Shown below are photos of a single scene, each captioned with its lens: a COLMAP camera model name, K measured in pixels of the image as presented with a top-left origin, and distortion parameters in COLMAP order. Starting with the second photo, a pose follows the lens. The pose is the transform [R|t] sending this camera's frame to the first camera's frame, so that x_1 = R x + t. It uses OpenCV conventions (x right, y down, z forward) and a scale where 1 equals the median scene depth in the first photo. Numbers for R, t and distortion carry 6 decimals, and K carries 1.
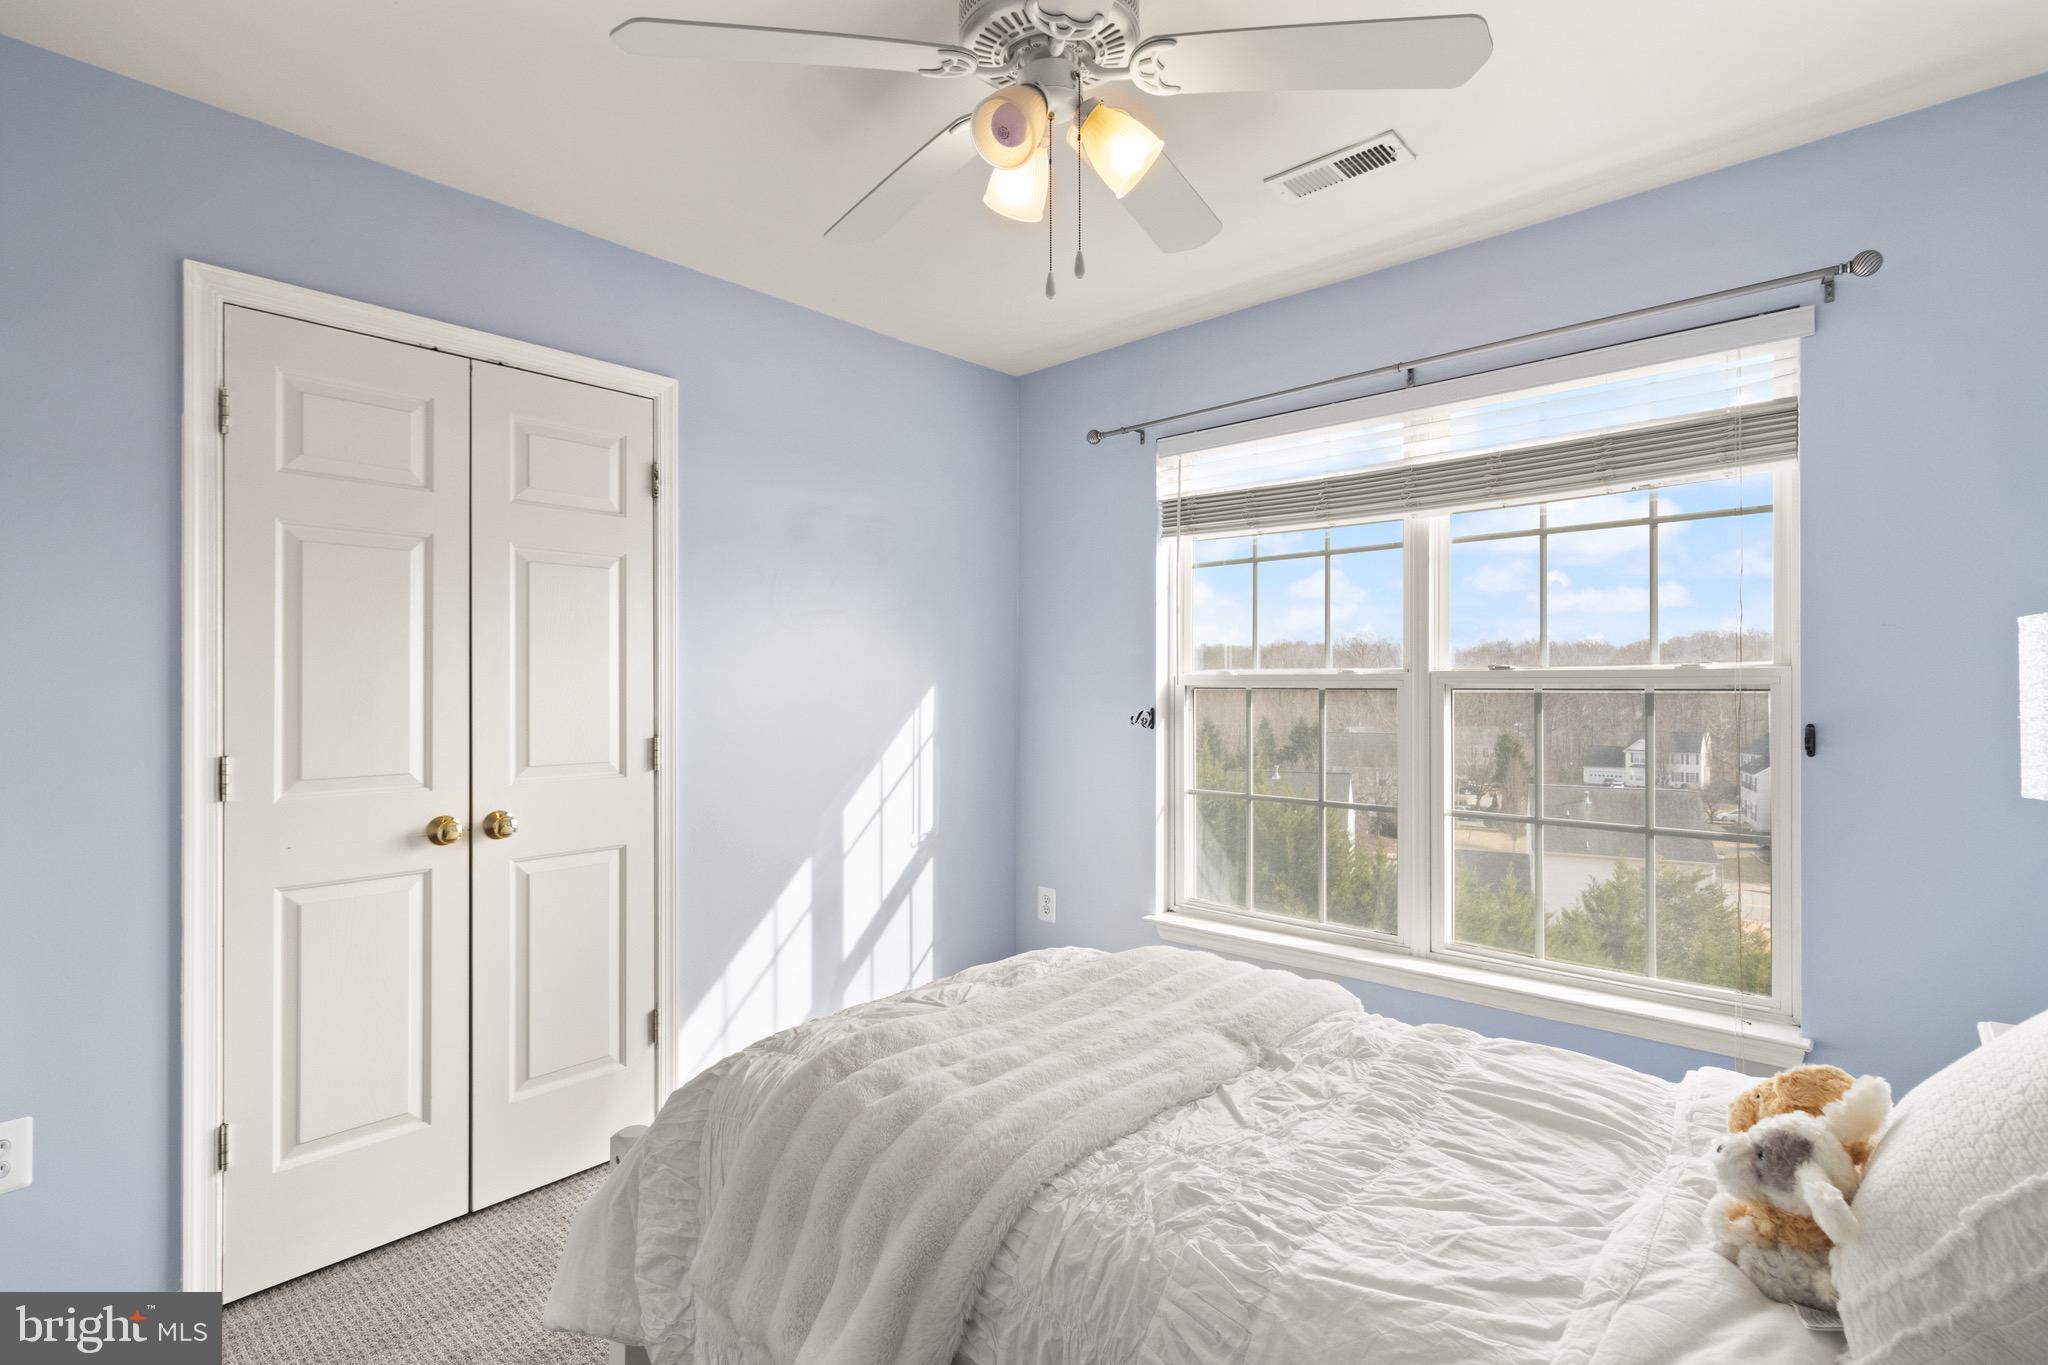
lens RADIAL K [[978.2, 0, 1026.0], [0, 978.2, 673.4], [0, 0, 1]] dist [0.003403, 0.000888]
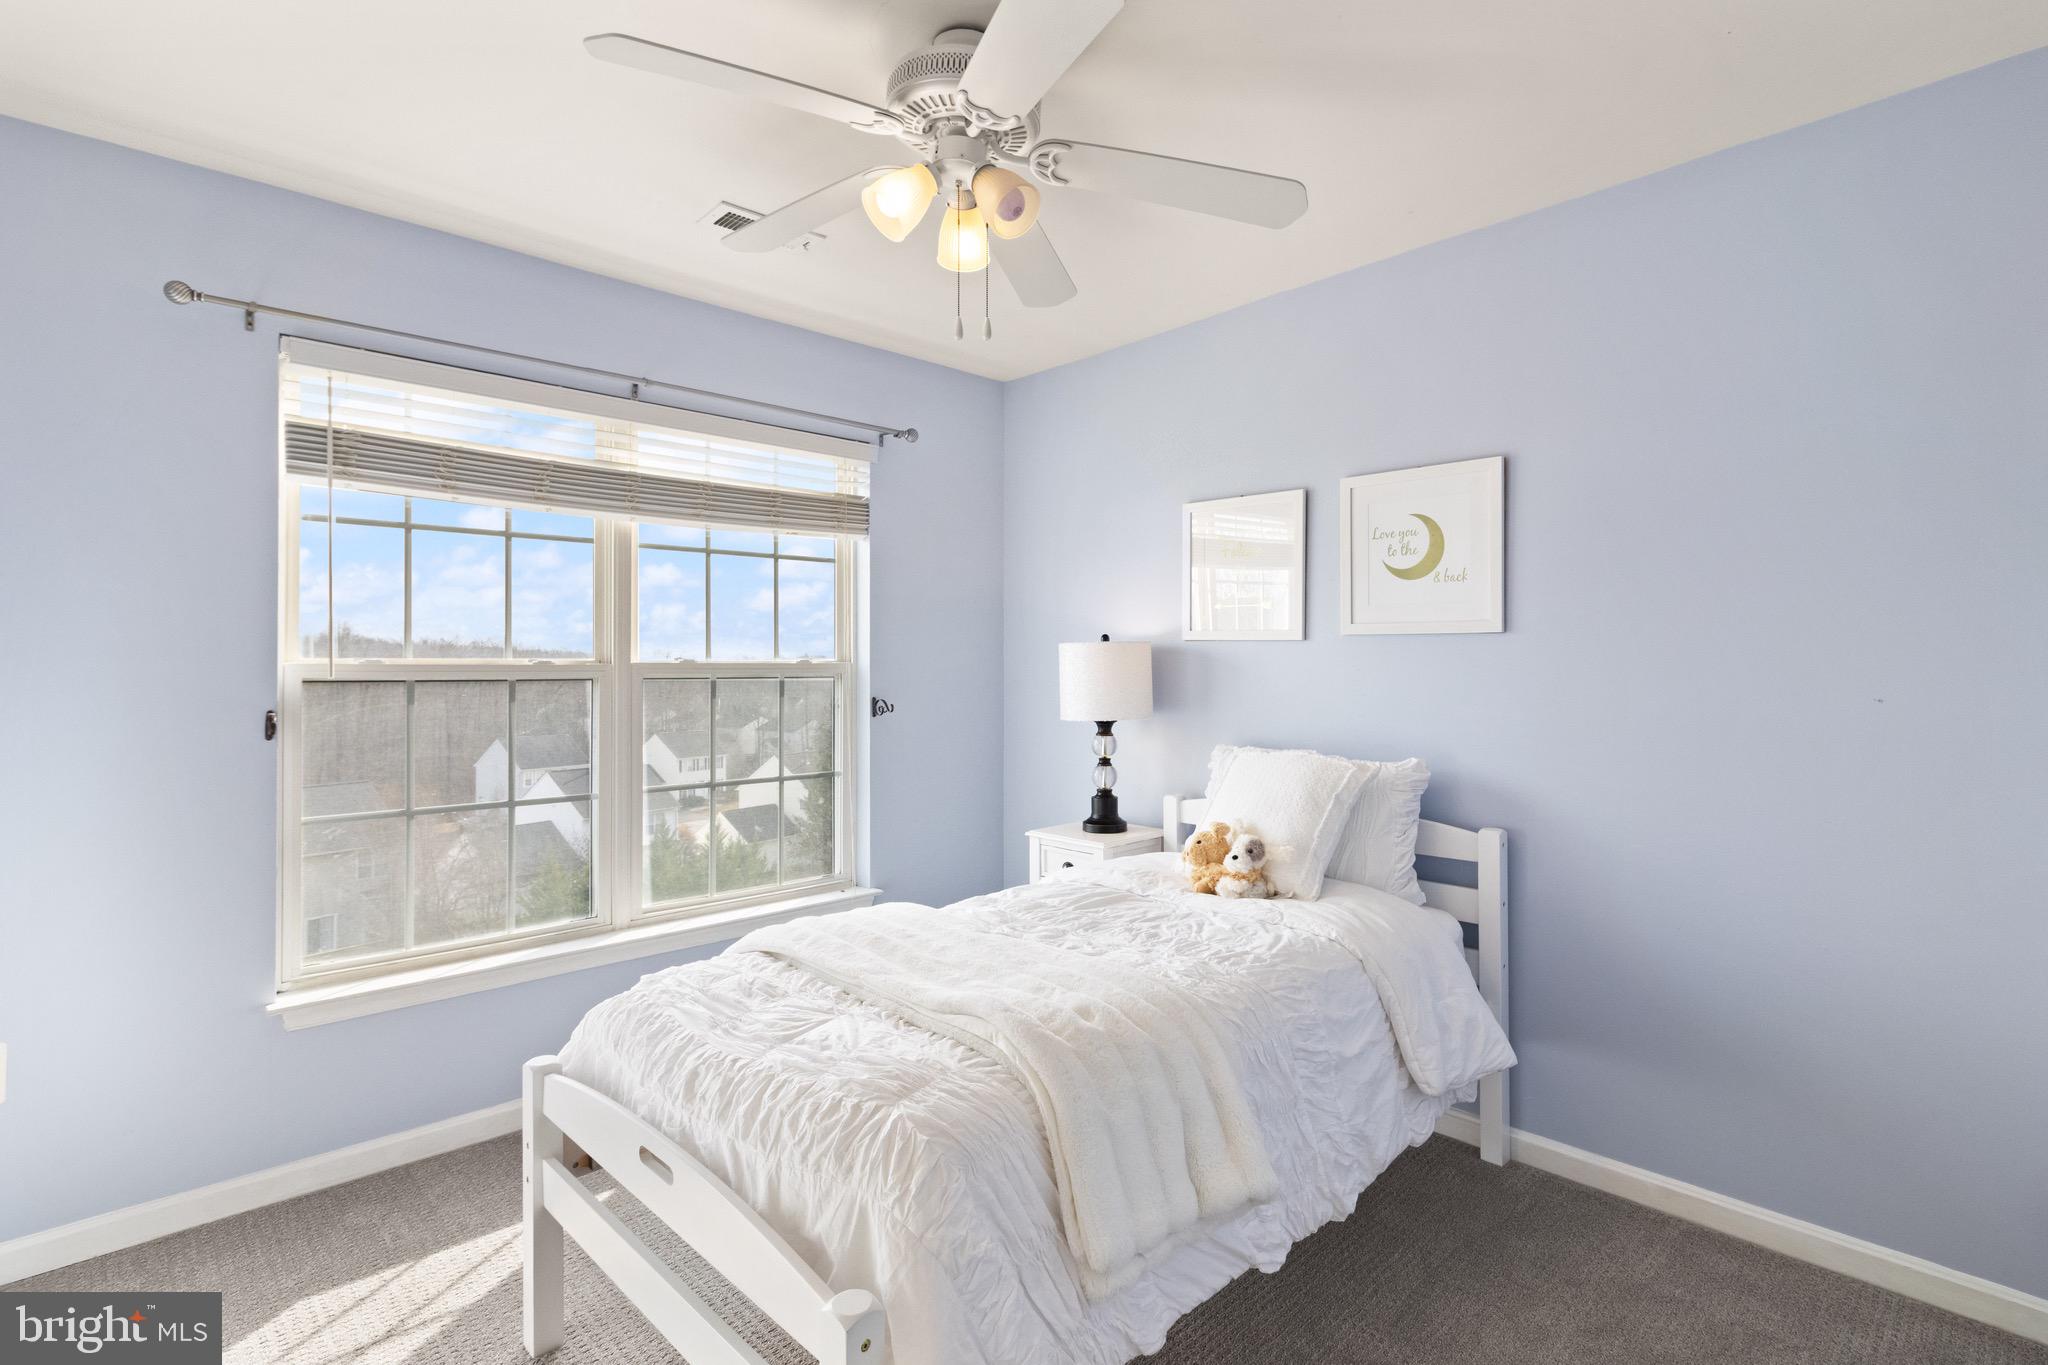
lens RADIAL K [[978.2, 0, 1026.0], [0, 978.2, 673.4], [0, 0, 1]] dist [0.003403, 0.000888]
pose [[0.069508, 0.002331, 0.997579, -0.645434], [-0.003710, 0.999991, -0.002079, 0.009495], [-0.997574, -0.003557, 0.069516, 0.487713]]
